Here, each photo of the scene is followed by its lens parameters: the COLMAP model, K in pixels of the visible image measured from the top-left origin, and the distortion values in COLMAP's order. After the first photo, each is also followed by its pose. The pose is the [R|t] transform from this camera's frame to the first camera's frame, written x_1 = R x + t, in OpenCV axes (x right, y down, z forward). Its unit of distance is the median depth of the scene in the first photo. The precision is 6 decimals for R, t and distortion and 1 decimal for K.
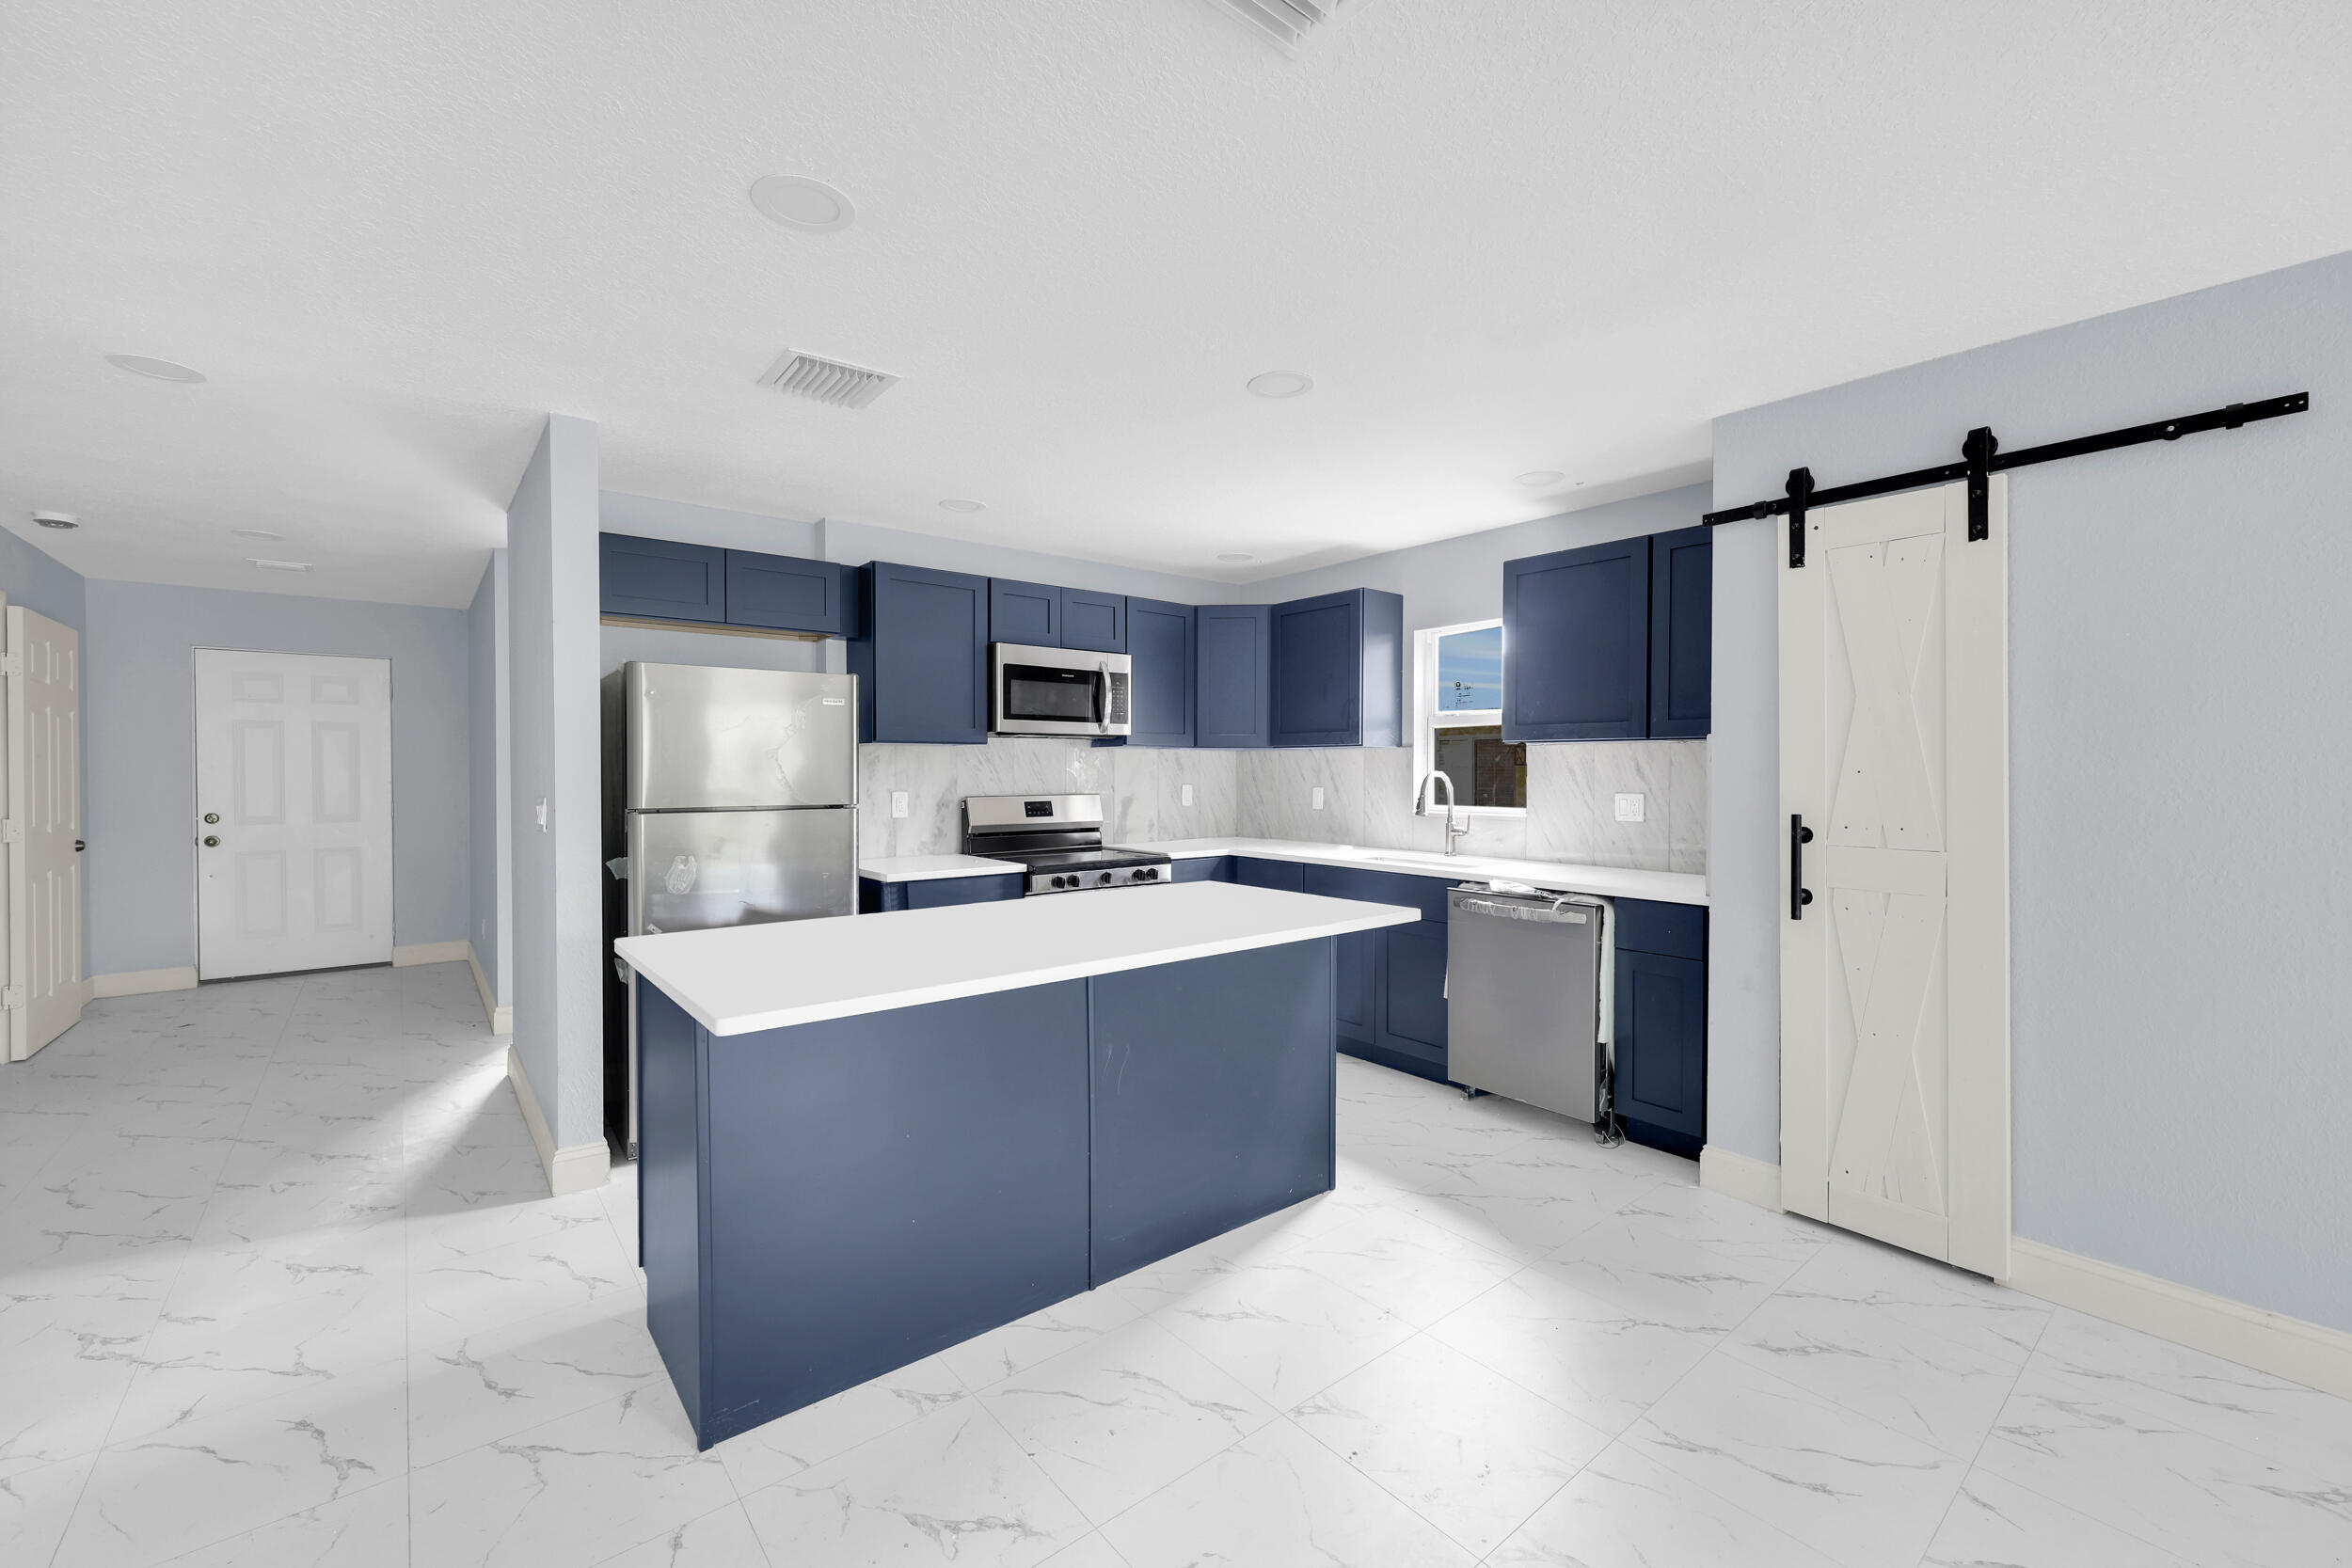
lens RADIAL K [[952.3, 0, 1165.2], [0, 952.3, 776.2], [0, 0, 1]] dist [0.000891, -0.000060]
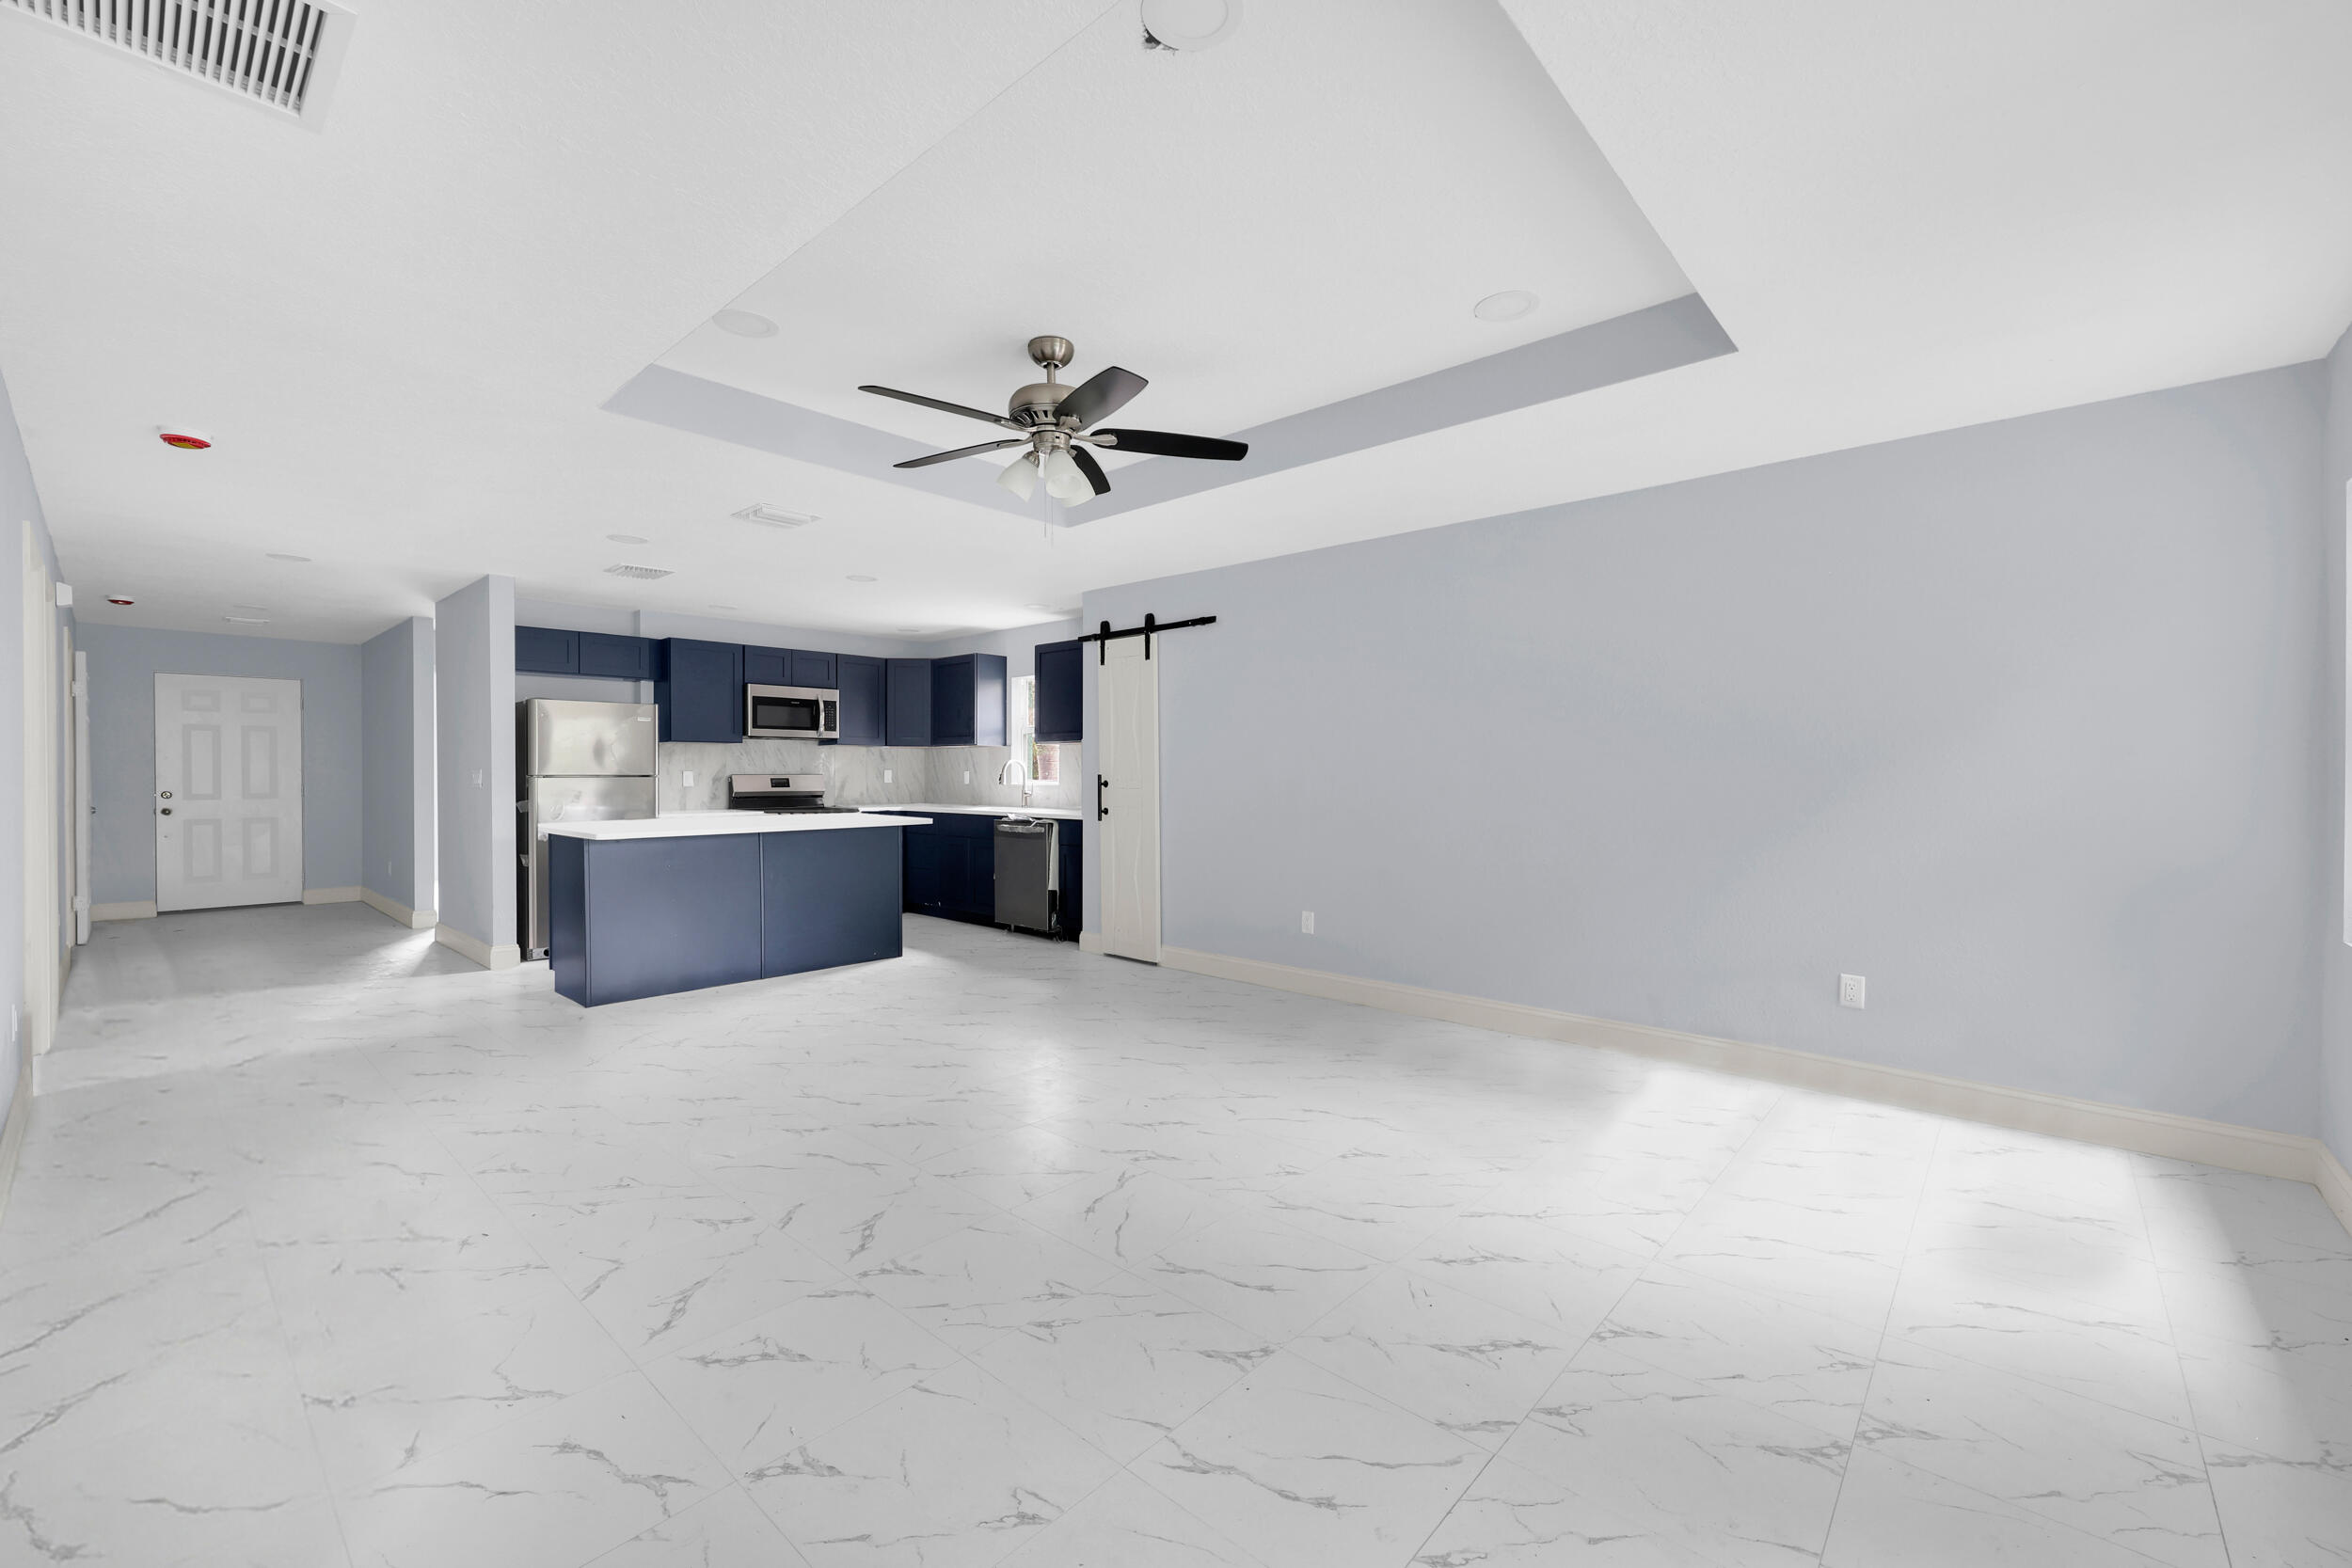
lens RADIAL K [[952.3, 0, 1165.2], [0, 952.3, 776.2], [0, 0, 1]] dist [0.000891, -0.000060]
pose [[0.988153, -0.001385, 0.153467, 0.299578], [0.001880, 0.999993, -0.003082, 0.032423], [-0.153462, 0.003334, 0.988149, -0.801378]]
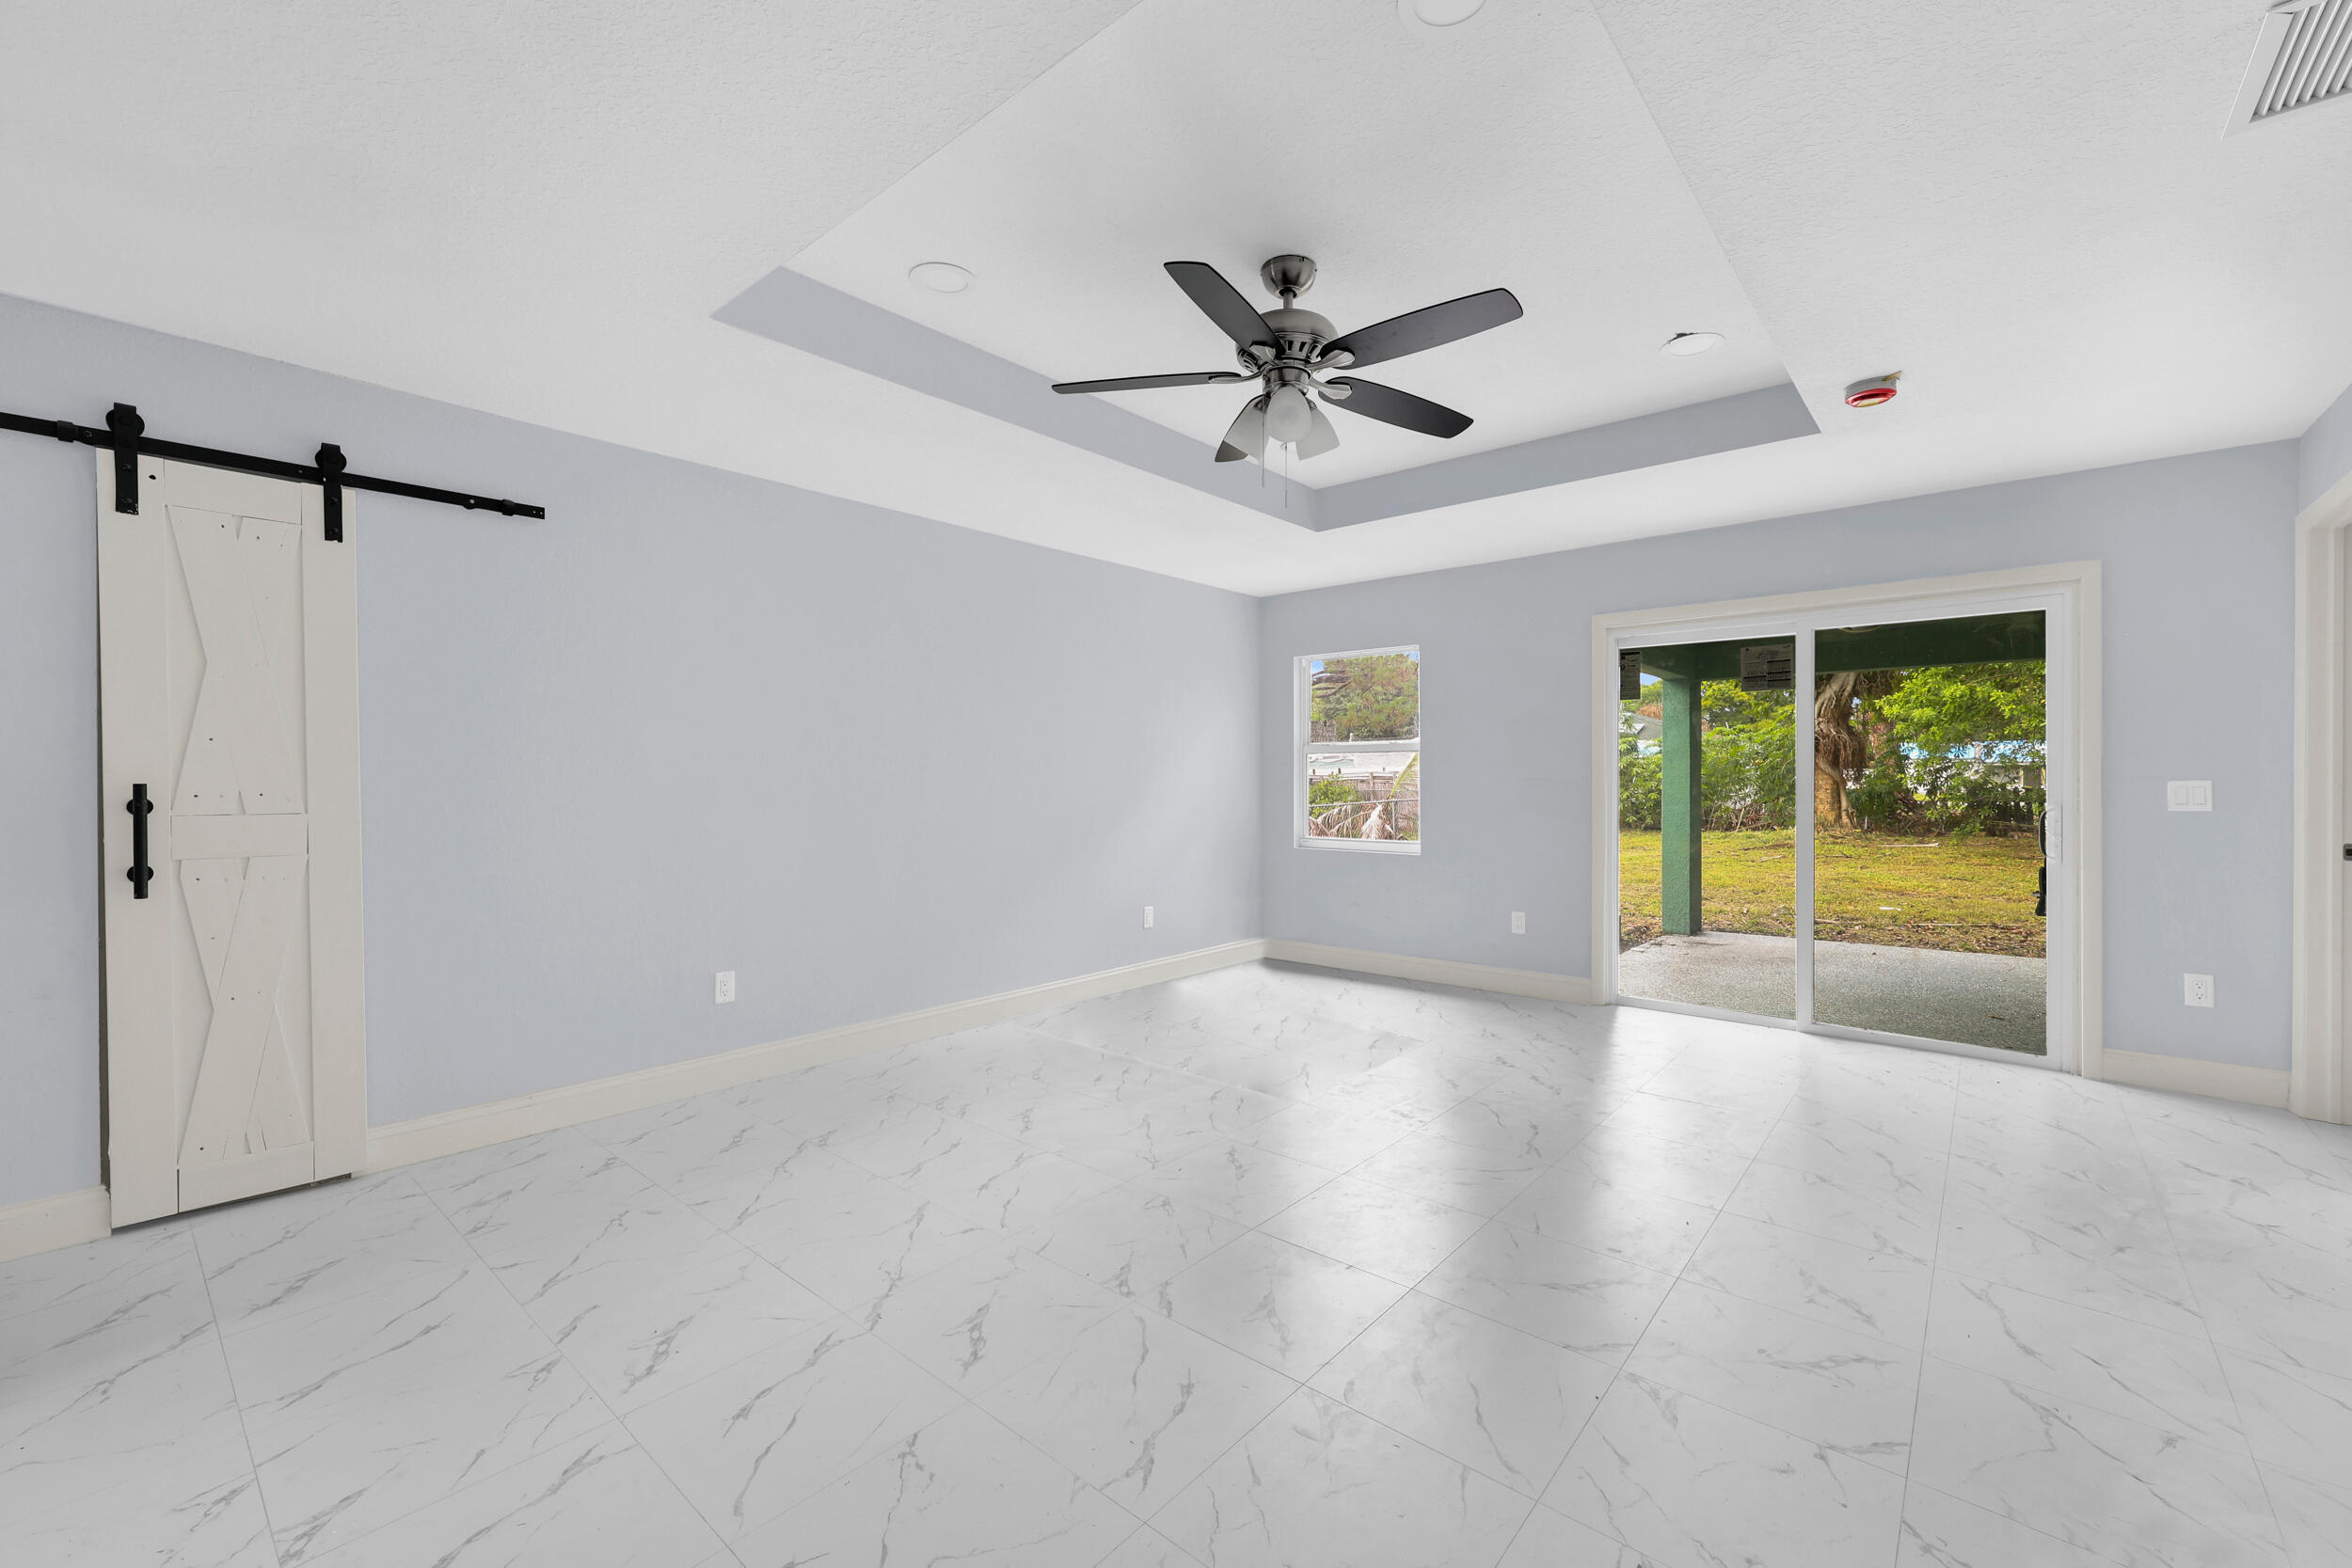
lens RADIAL K [[953.6, 0, 1178.4], [0, 953.6, 779.7], [0, 0, 1]] dist [-0.001569, 0.000421]
pose [[-0.180713, -0.002999, 0.983531, -0.265785], [0.008469, 0.999954, 0.004605, 0.025329], [-0.983499, 0.009161, -0.180679, 0.117083]]
